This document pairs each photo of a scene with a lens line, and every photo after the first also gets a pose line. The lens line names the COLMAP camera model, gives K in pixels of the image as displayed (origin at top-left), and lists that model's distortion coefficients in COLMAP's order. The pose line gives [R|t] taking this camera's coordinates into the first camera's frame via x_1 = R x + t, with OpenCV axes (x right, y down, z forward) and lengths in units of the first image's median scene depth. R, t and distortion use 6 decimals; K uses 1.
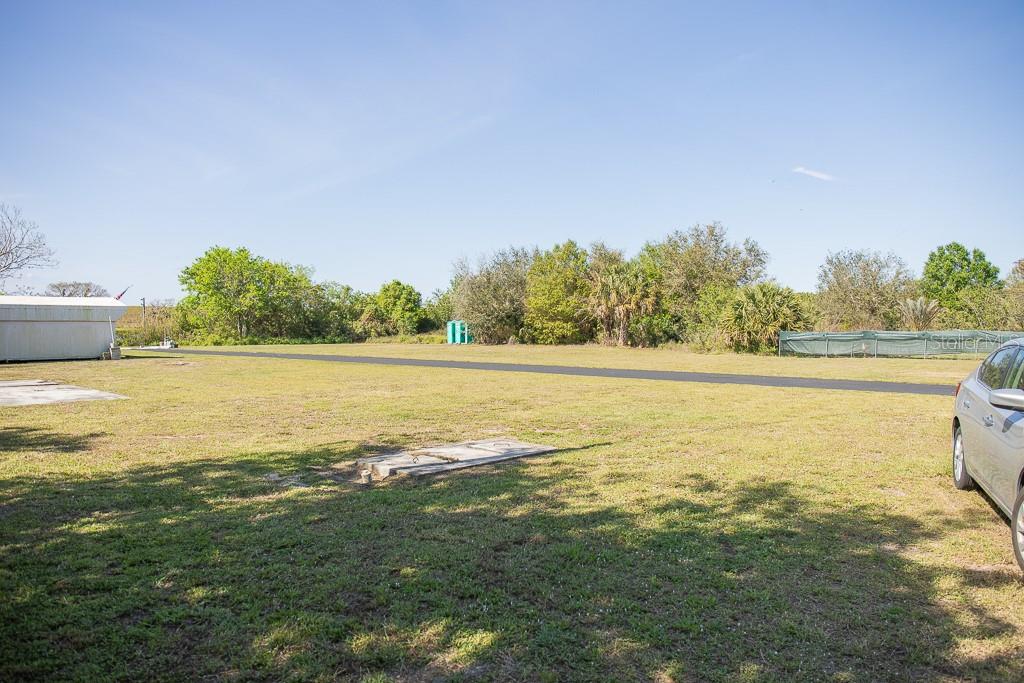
lens RADIAL K [[704.8, 0, 517.4], [0, 704.8, 340.6], [0, 0, 1]] dist [-0.003406, -0.002606]
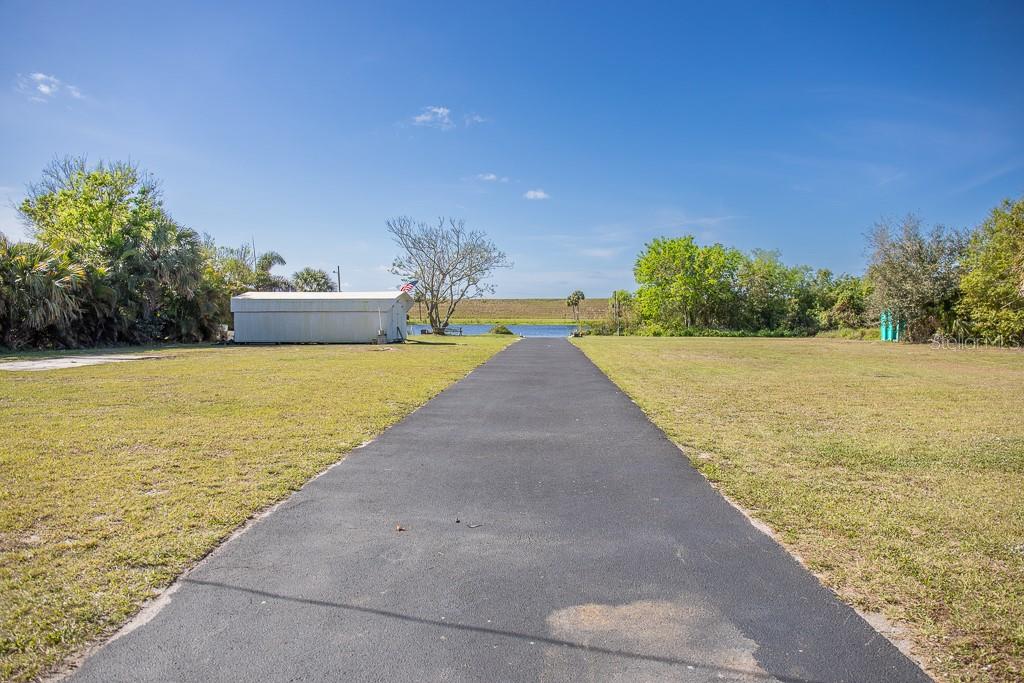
lens RADIAL K [[704.8, 0, 508.8], [0, 704.8, 344.4], [0, 0, 1]] dist [-0.003406, -0.002606]
pose [[0.621360, 0.030247, -0.782941, 0.226849], [-0.017358, 0.999541, 0.024839, -0.002848], [0.783333, -0.001844, 0.621600, 0.215262]]
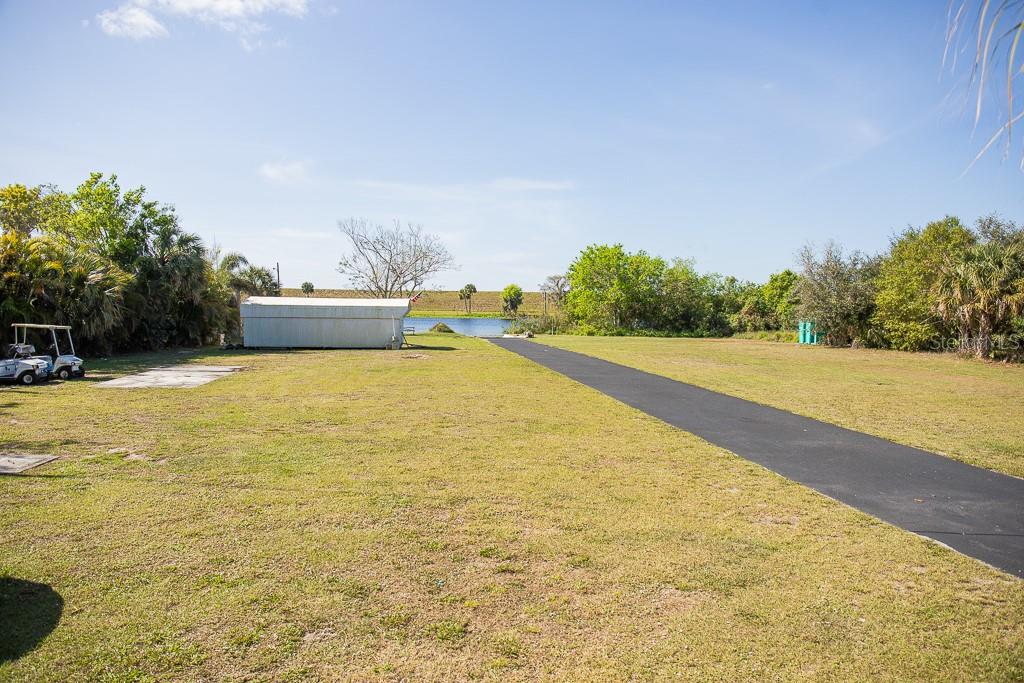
lens RADIAL K [[704.8, 0, 511.7], [0, 704.8, 334.5], [0, 0, 1]] dist [-0.003406, -0.002606]
pose [[0.760353, 0.034321, -0.648603, 0.186762], [-0.026296, 0.999411, 0.022058, -0.015617], [0.648978, 0.000283, 0.760807, 0.095011]]
